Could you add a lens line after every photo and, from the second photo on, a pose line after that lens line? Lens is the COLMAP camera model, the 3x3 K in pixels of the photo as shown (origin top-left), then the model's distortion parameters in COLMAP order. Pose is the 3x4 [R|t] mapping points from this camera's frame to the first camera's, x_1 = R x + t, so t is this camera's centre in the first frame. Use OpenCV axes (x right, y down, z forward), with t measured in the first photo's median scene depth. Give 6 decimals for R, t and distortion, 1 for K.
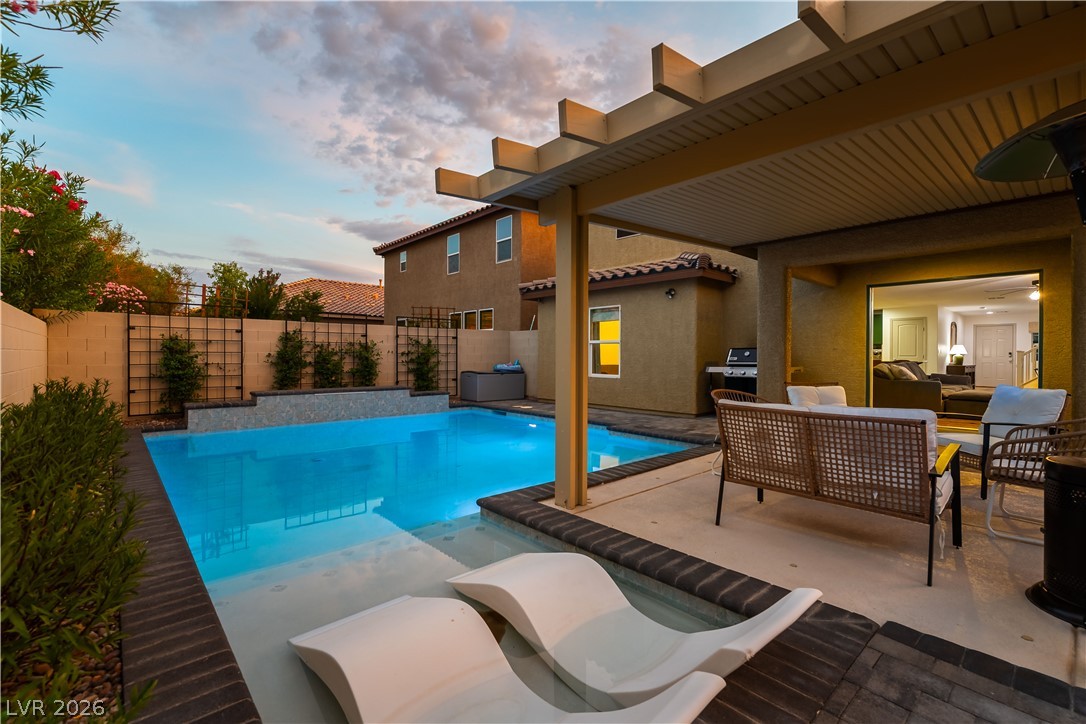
lens RADIAL K [[485.5, 0, 557.9], [0, 485.5, 365.5], [0, 0, 1]] dist [-0.000770, -0.000330]
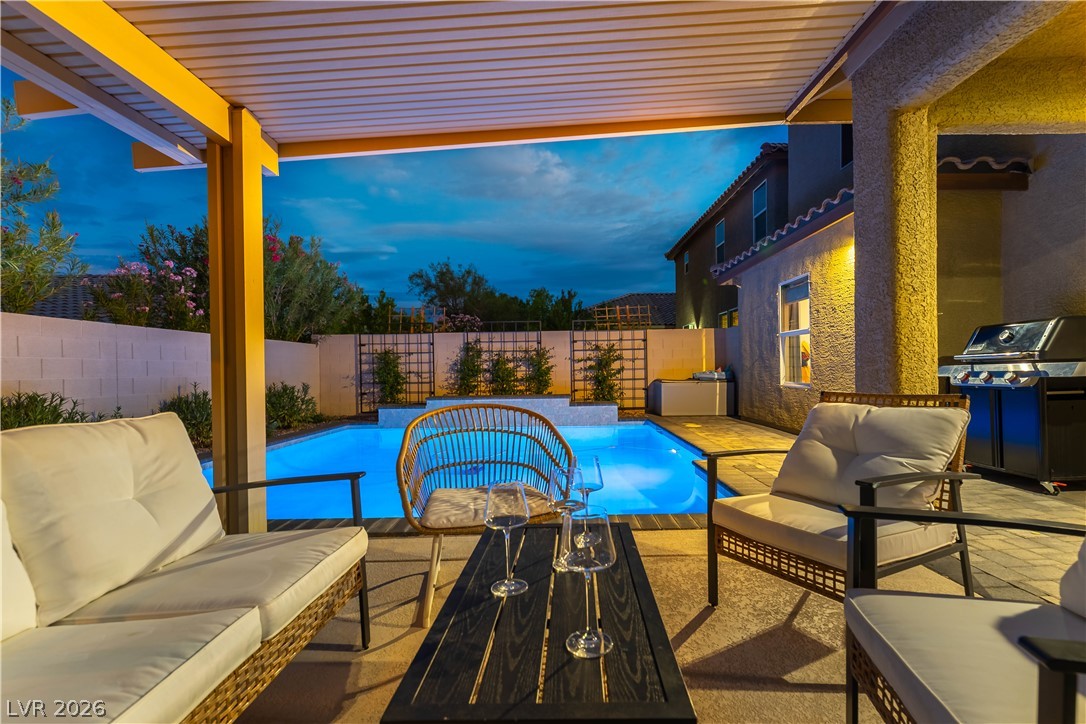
lens RADIAL K [[485.5, 0, 557.9], [0, 485.5, 365.5], [0, 0, 1]] dist [-0.000770, -0.000330]
pose [[0.736533, -0.018602, -0.676145, 0.318158], [0.004201, 0.999728, -0.022928, 0.008772], [0.676388, 0.014047, 0.736411, 0.319721]]
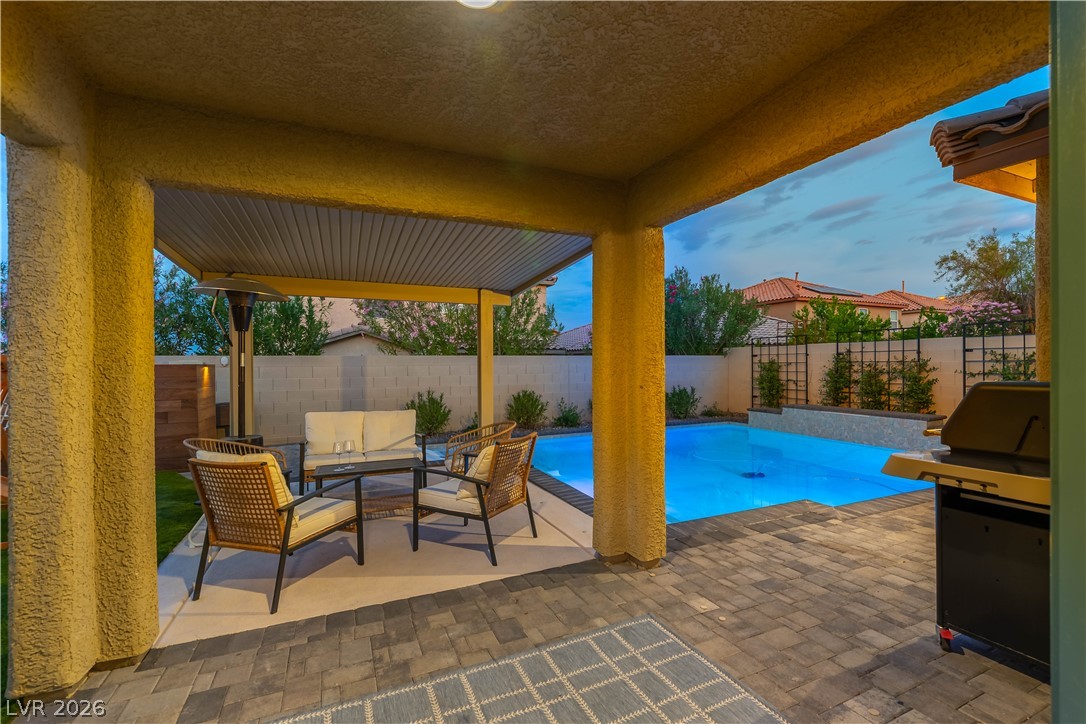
lens RADIAL K [[485.5, 0, 557.9], [0, 485.5, 365.5], [0, 0, 1]] dist [-0.000770, -0.000330]
pose [[-0.303426, -0.000302, -0.952855, 0.636349], [-0.015229, 0.999874, 0.004533, -0.034723], [0.952733, 0.015886, -0.303392, 0.704821]]
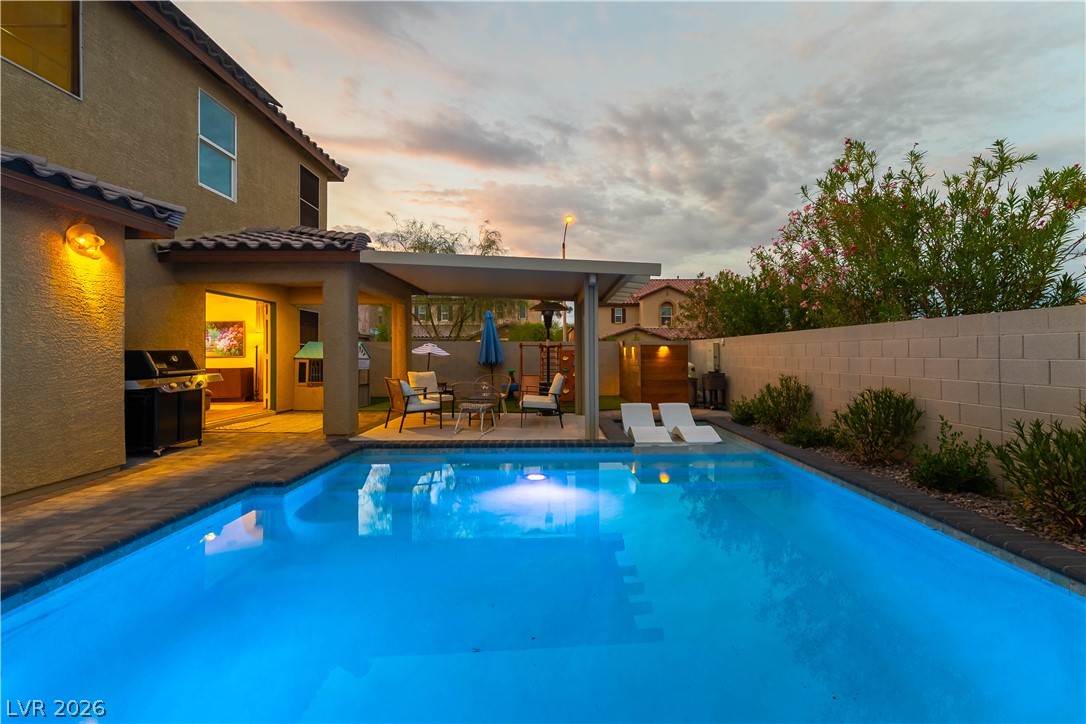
lens RADIAL K [[483.1, 0, 563.9], [0, 483.1, 346.4], [0, 0, 1]] dist [-0.000391, -0.000139]
pose [[-0.753359, 0.005646, 0.657585, -0.439712], [0.008746, 0.999961, 0.001435, -0.032324], [-0.657551, 0.006832, -0.753379, 0.971733]]
